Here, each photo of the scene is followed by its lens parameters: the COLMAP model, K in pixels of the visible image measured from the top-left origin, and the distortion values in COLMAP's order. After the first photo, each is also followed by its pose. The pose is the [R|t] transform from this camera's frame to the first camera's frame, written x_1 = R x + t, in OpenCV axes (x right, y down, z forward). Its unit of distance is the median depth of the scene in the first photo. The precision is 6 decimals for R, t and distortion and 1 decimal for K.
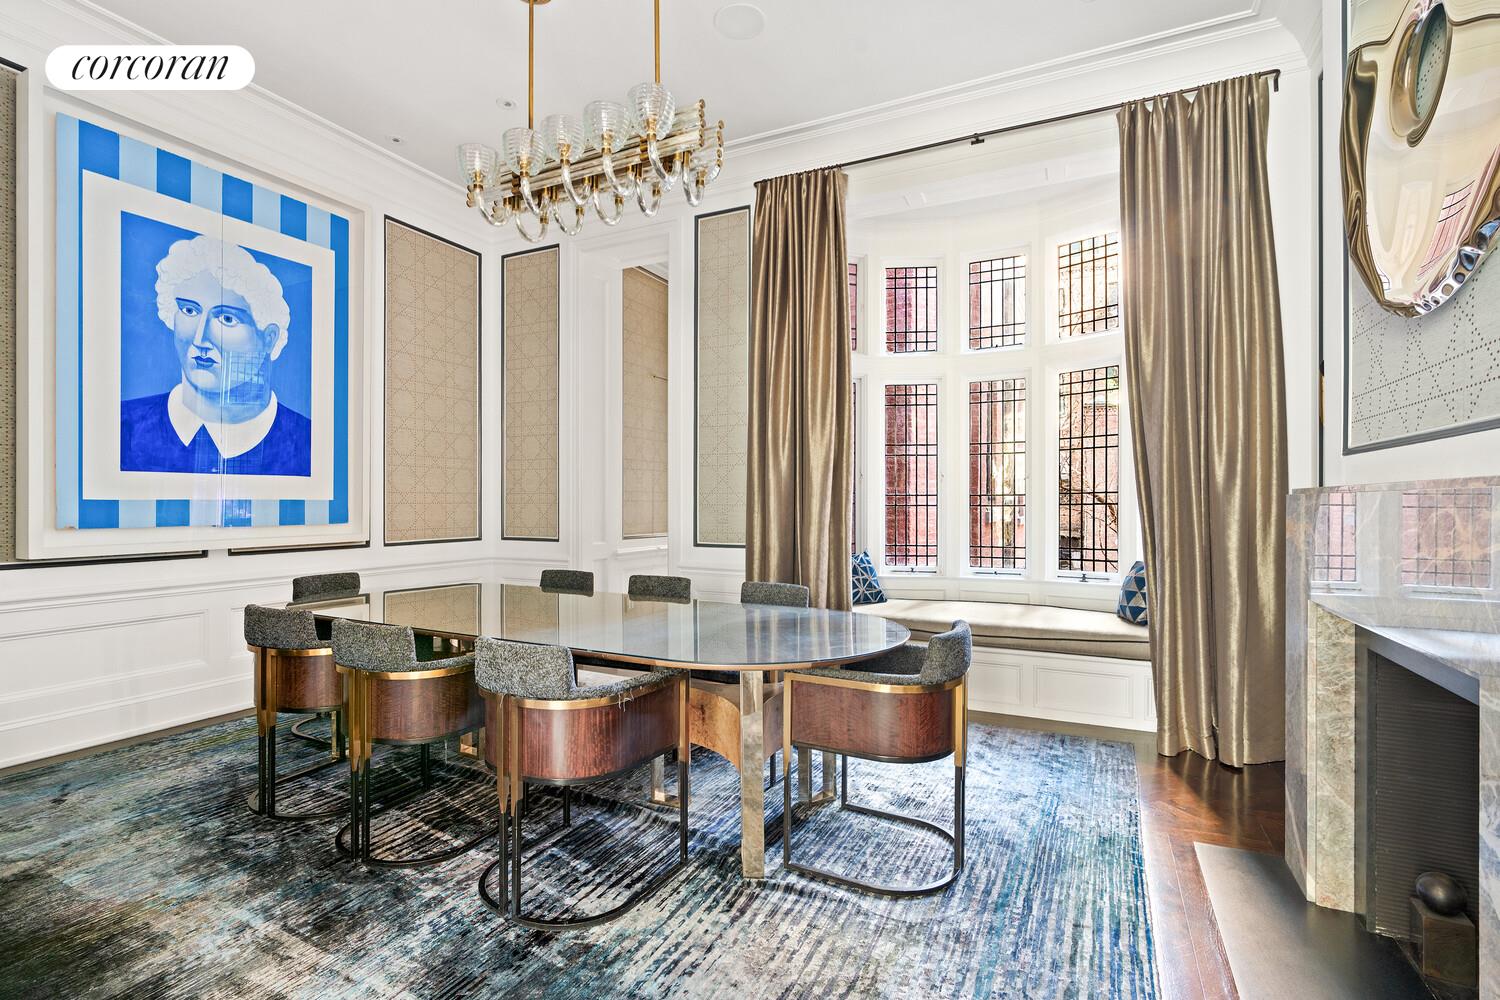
lens RADIAL K [[685.5, 0, 750.0], [0, 685.5, 500.0], [0, 0, 1]] dist [-0.000405, 0.000006]
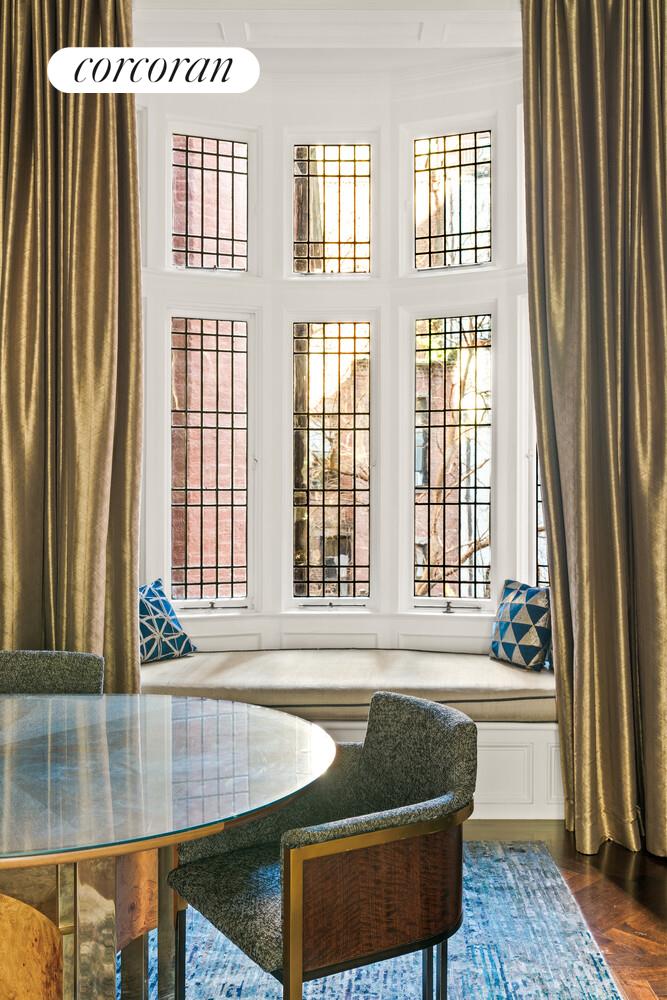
lens RADIAL K [[1014.1, 0, 333.5], [0, 1014.1, 481.7], [0, 0, 1]] dist [0.012542, 0.011016]
pose [[0.907839, 0.007209, 0.419258, -0.077905], [-0.005482, 0.999971, -0.005326, -0.013174], [-0.419284, 0.002537, 0.907852, 0.105045]]
